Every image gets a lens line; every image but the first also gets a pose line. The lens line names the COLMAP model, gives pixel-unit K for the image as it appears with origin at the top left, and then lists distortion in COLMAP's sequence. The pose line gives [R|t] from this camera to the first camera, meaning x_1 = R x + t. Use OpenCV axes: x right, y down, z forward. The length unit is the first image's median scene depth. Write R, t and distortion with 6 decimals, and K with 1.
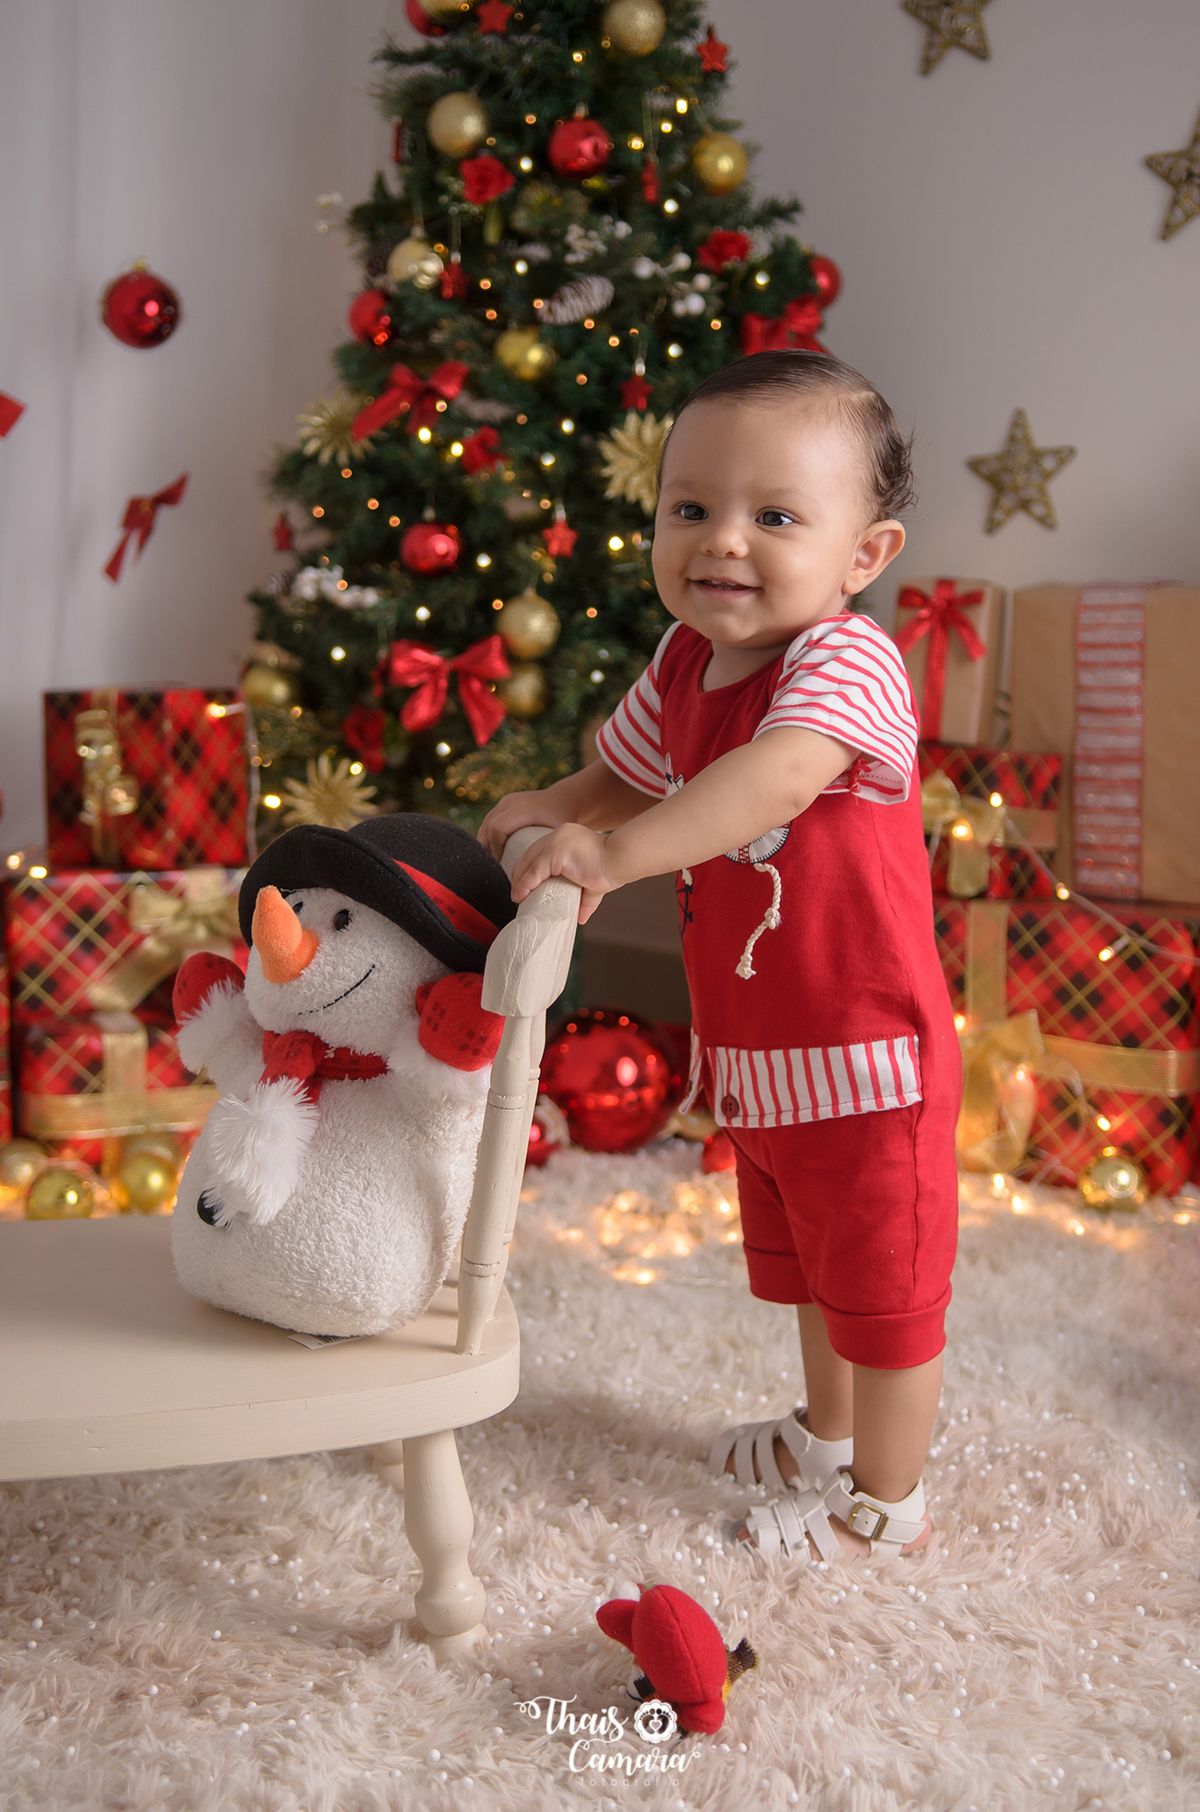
lens RADIAL K [[2491.0, 0, 588.0], [0, 2491.0, 912.9], [0, 0, 1]] dist [0.105892, 0.000000]
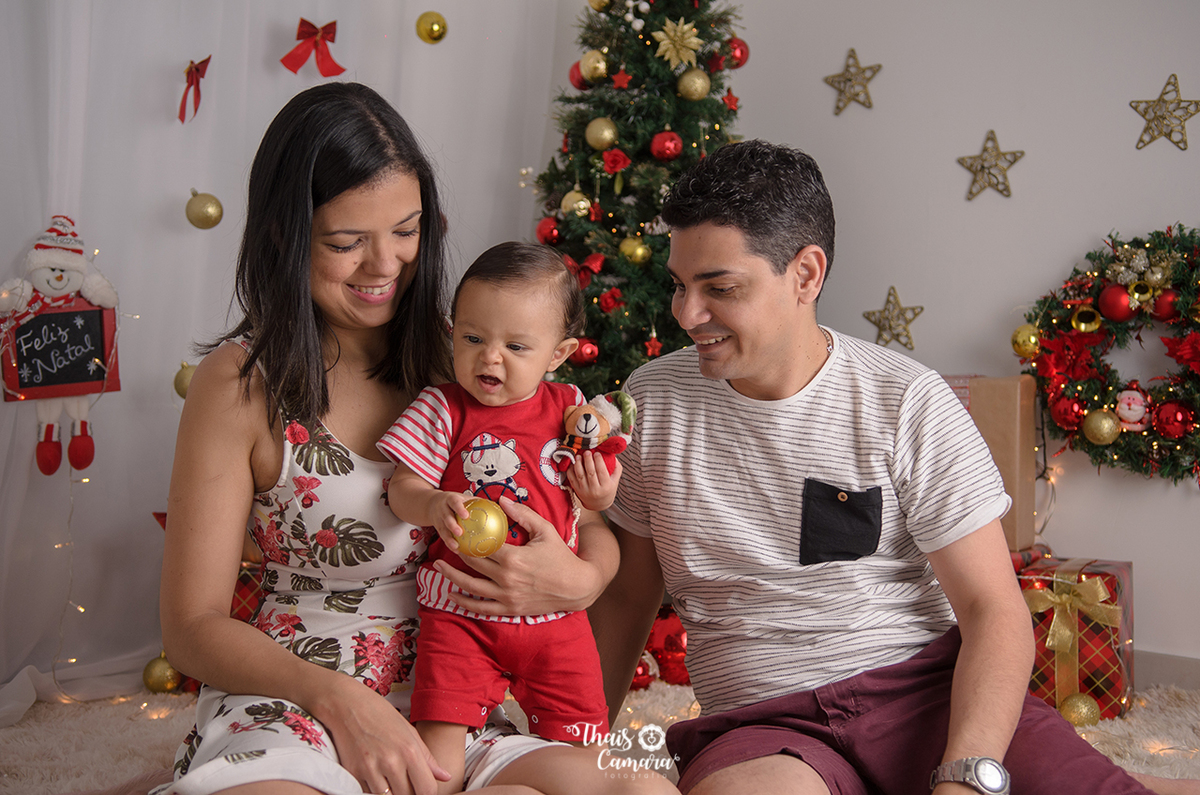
lens RADIAL K [[1565.8, 0, 587.5], [0, 1565.8, 392.4], [0, 0, 1]] dist [0.098009, 0.000000]
pose [[0.999467, 0.015862, 0.028540, -0.094189], [-0.011371, 0.988450, -0.151123, 0.060917], [-0.030607, 0.150718, 0.988103, -0.145494]]
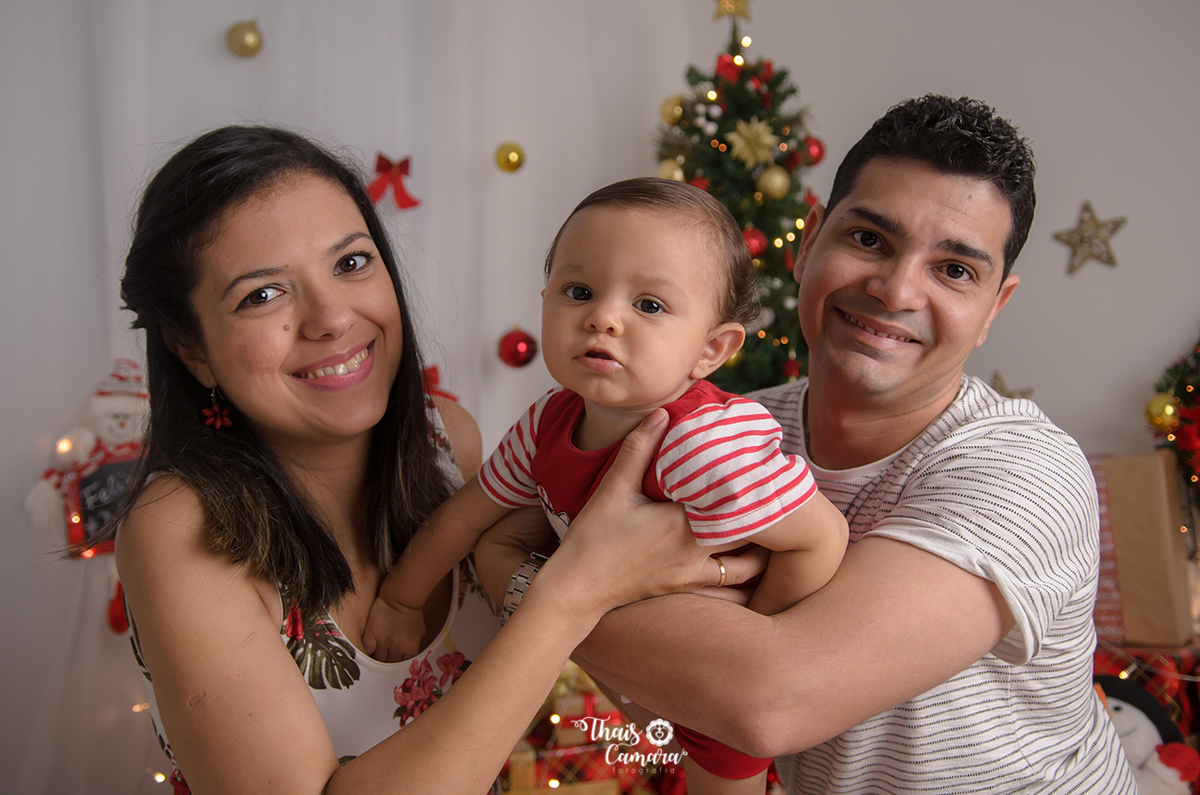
lens RADIAL K [[1149.4, 0, 599.4], [0, 1149.4, 395.7], [0, 0, 1]] dist [0.028165, 0.000000]
pose [[0.995614, -0.064686, -0.067593, -0.064015], [0.046016, 0.967616, -0.248198, 0.010542], [0.081459, 0.243999, 0.966348, 0.194847]]
